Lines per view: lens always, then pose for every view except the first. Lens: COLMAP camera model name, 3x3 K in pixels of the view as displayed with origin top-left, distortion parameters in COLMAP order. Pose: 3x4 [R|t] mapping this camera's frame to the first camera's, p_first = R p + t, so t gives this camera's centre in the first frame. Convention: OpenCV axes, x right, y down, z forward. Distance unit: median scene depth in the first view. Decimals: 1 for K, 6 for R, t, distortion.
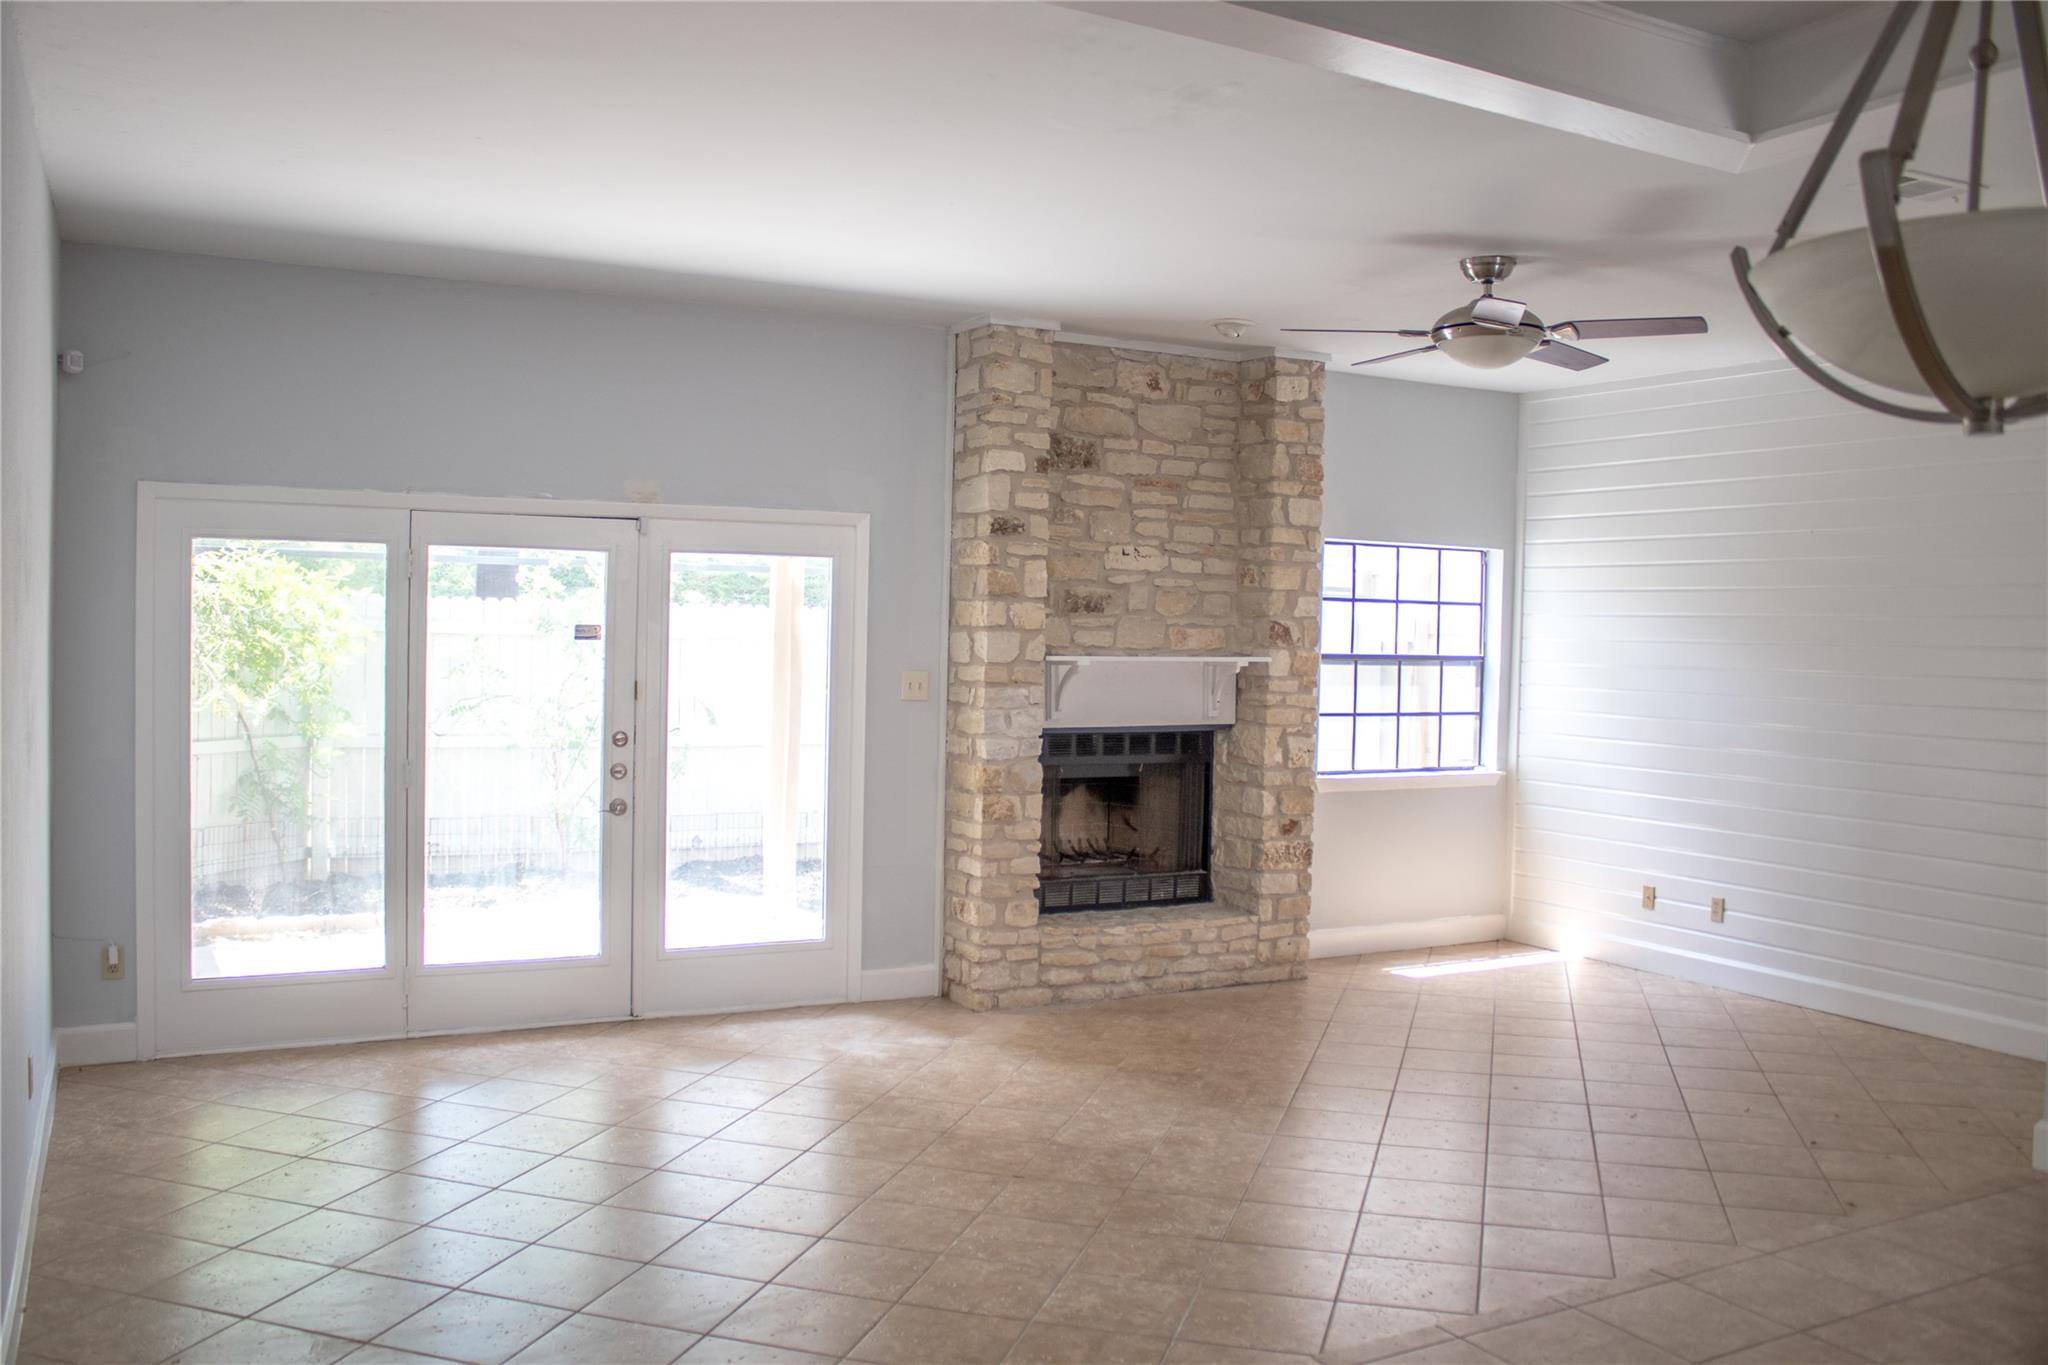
lens RADIAL K [[1780.0, 0, 1024.0], [0, 1780.0, 682.5], [0, 0, 1]] dist [-0.175829, 0.168917]
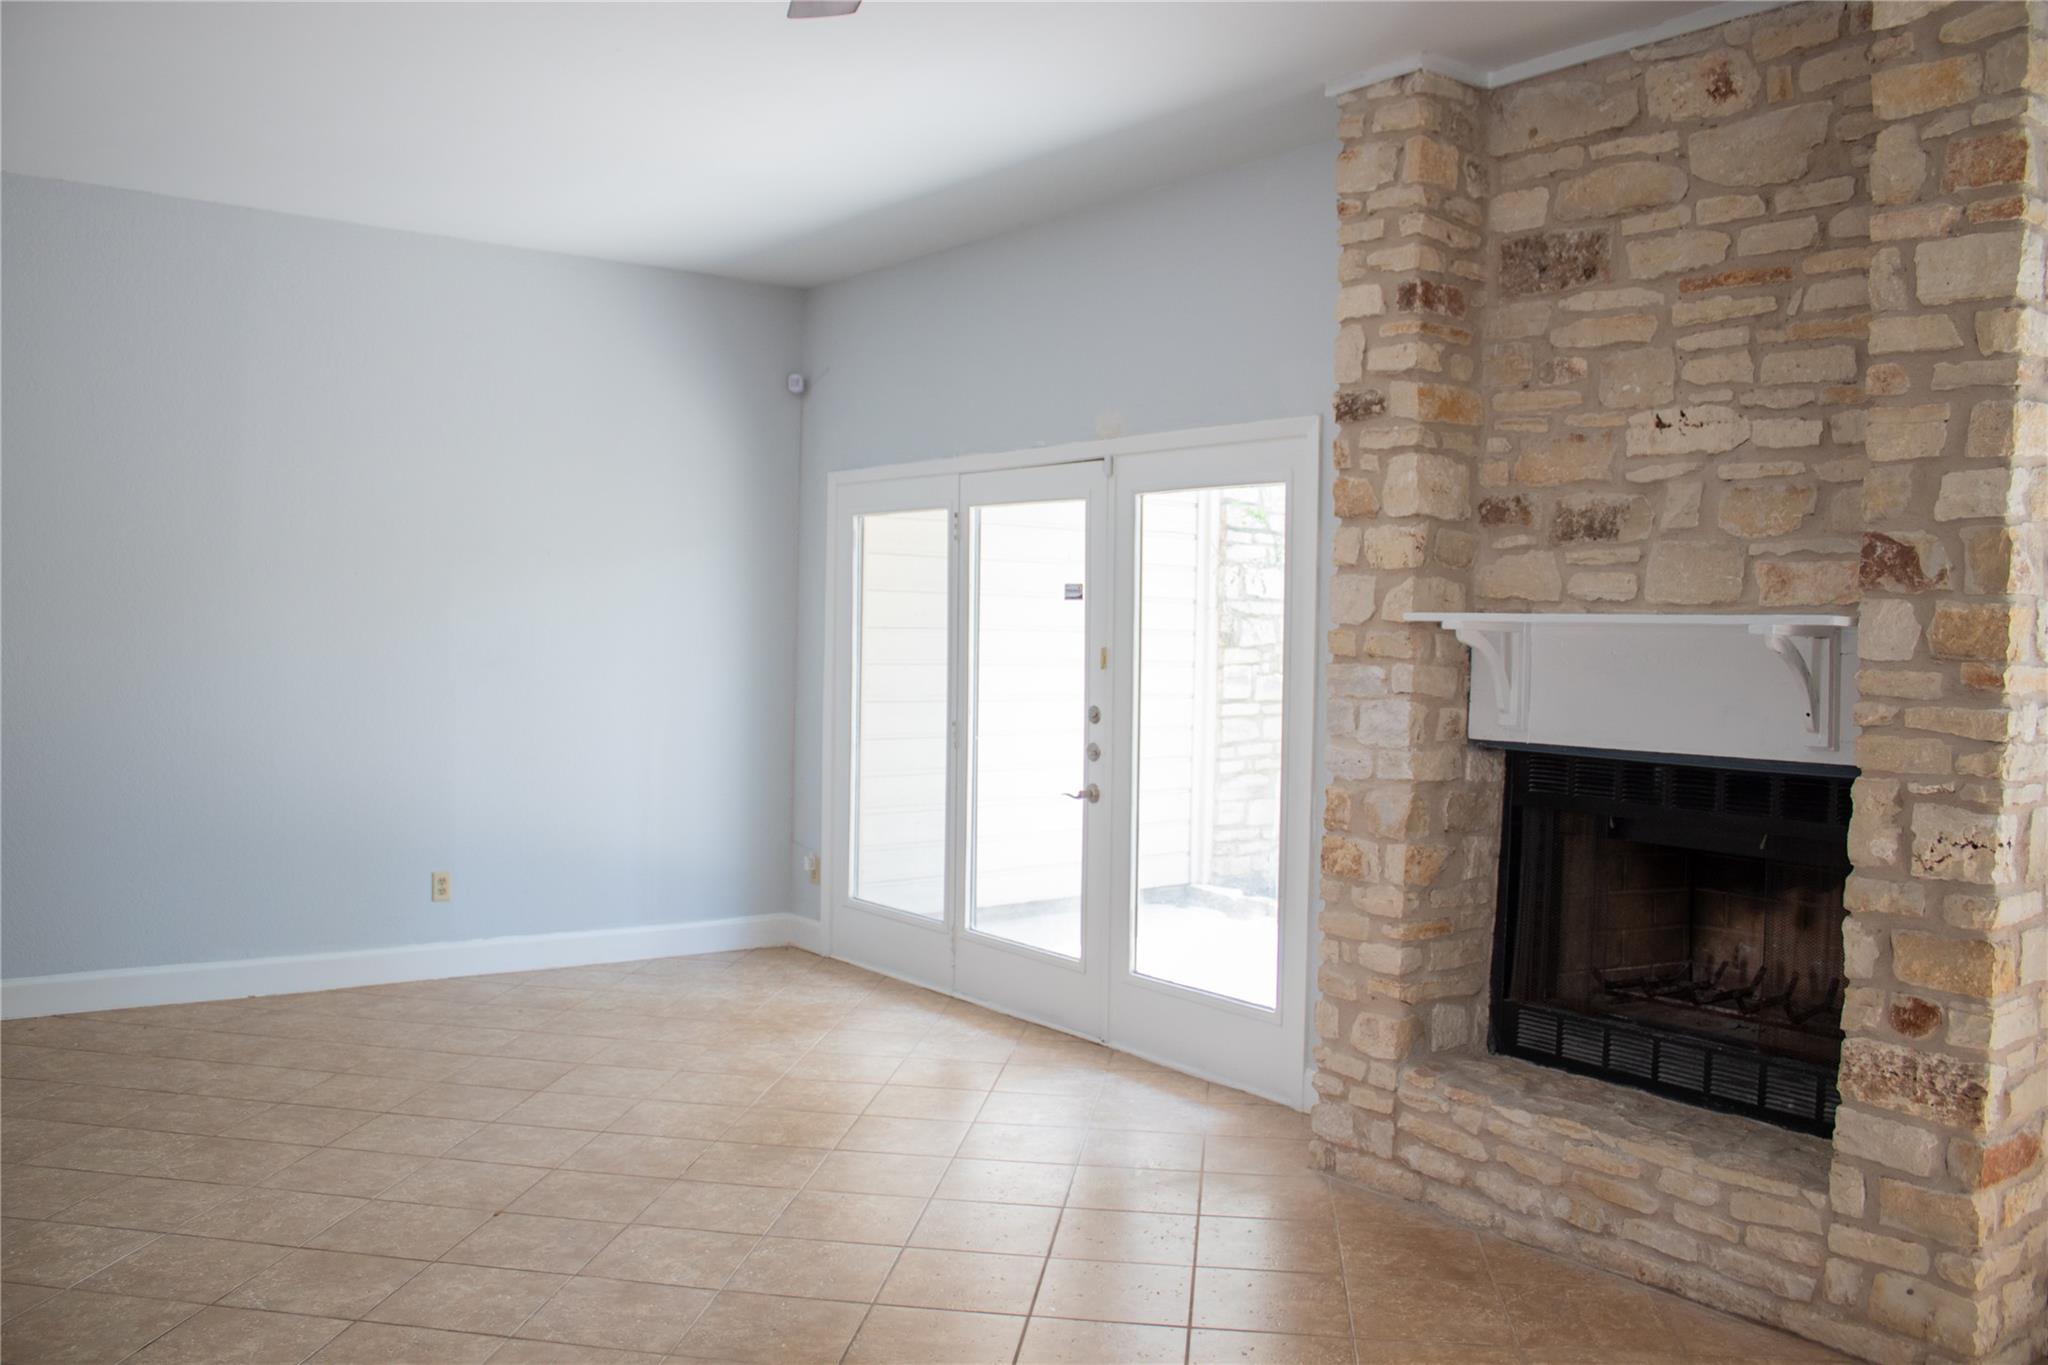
lens RADIAL K [[1727.0, 0, 1024.0], [0, 1727.0, 682.5], [0, 0, 1]] dist [-0.173023, 0.176376]
pose [[0.119594, 0.015381, -0.992704, 0.538033], [-0.050195, 0.998695, 0.009427, 0.008849], [0.991553, 0.048701, 0.120210, 0.764048]]
